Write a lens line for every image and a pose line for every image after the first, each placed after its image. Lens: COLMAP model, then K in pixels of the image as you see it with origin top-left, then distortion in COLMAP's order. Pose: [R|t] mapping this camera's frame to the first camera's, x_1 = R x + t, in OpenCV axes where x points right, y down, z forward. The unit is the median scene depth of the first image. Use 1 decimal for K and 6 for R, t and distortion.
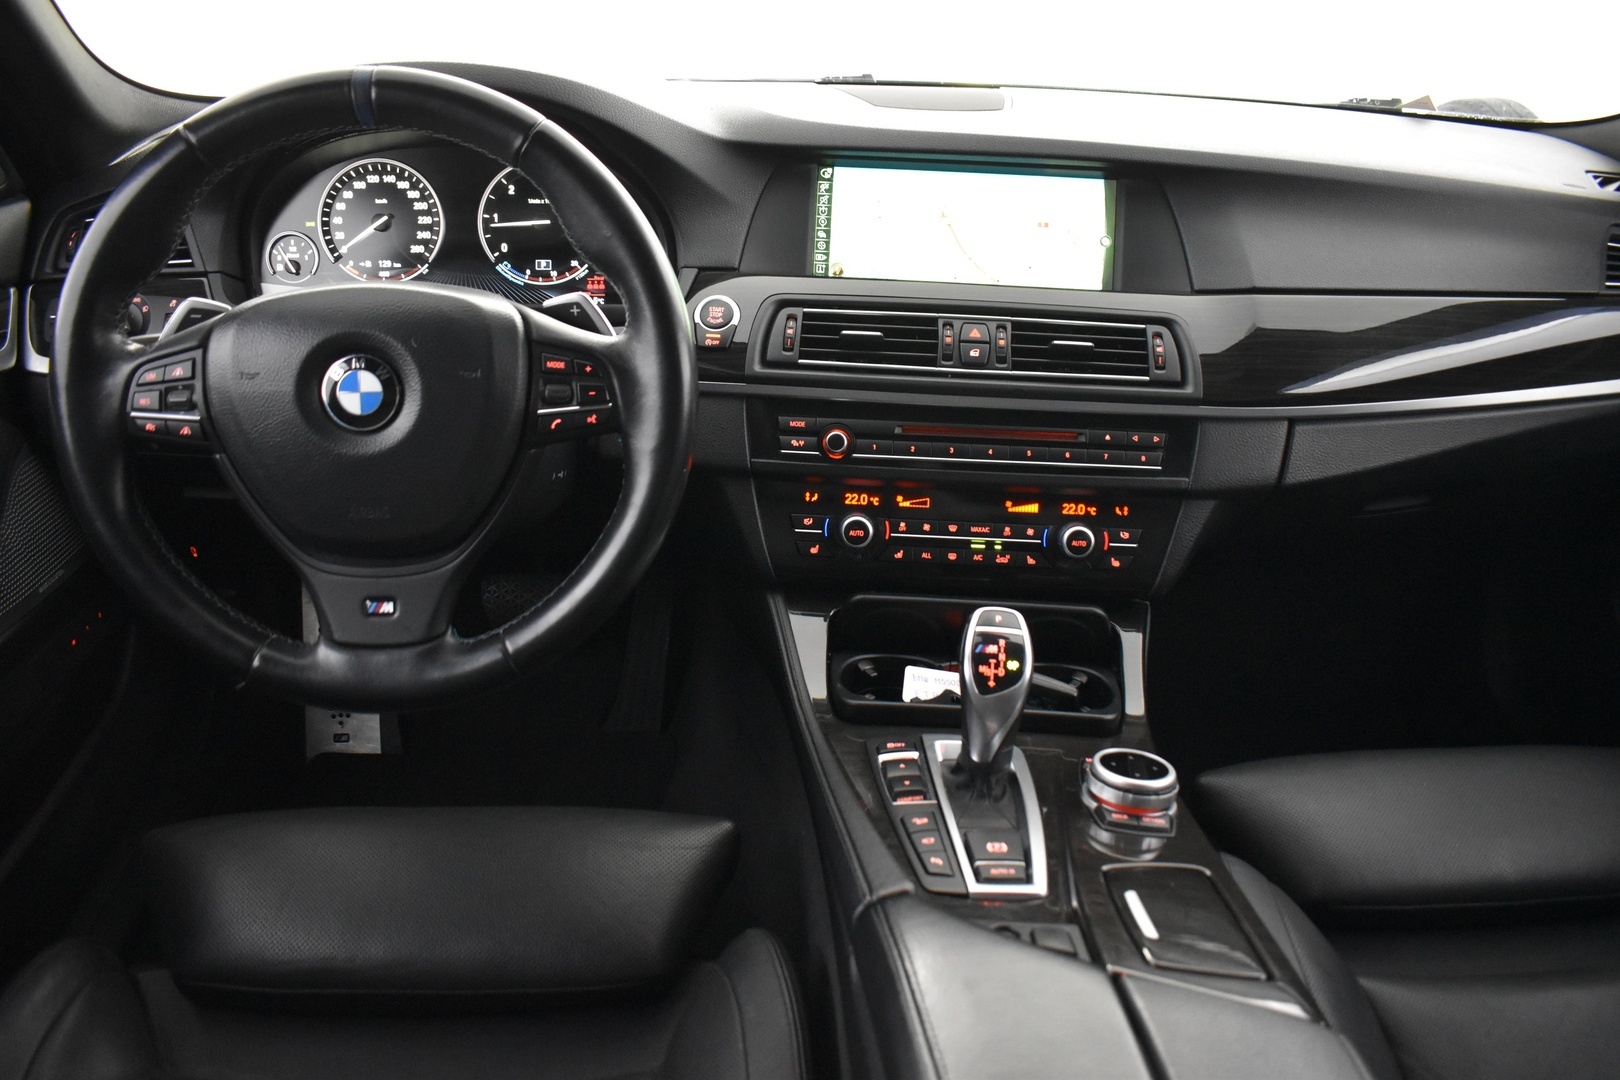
lens RADIAL K [[1267.1, 0, 810.7], [0, 1267.1, 543.2], [0, 0, 1]] dist [-0.090569, -0.005434]
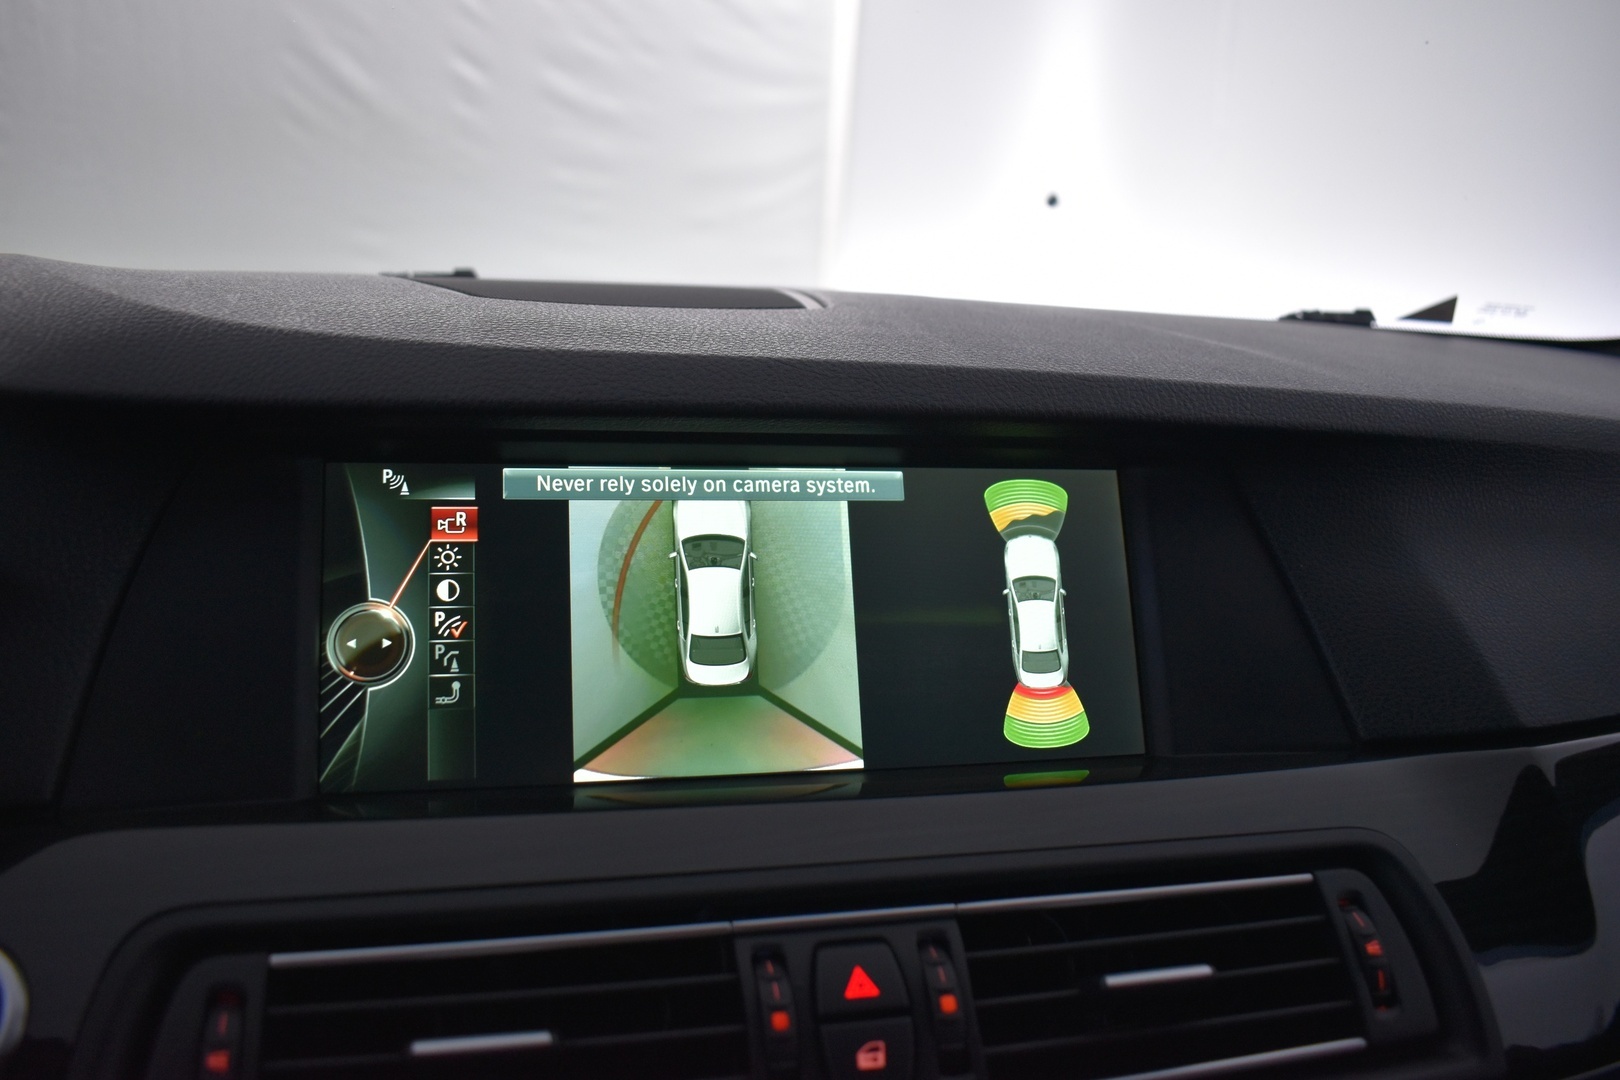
lens RADIAL K [[1267.1, 0, 816.3], [0, 1267.1, 538.9], [0, 0, 1]] dist [-0.090569, -0.005434]
pose [[0.954643, -0.045479, 0.294258, 0.034784], [0.107477, 0.974271, -0.198102, -0.208204], [-0.277678, 0.220743, 0.934969, 0.683168]]
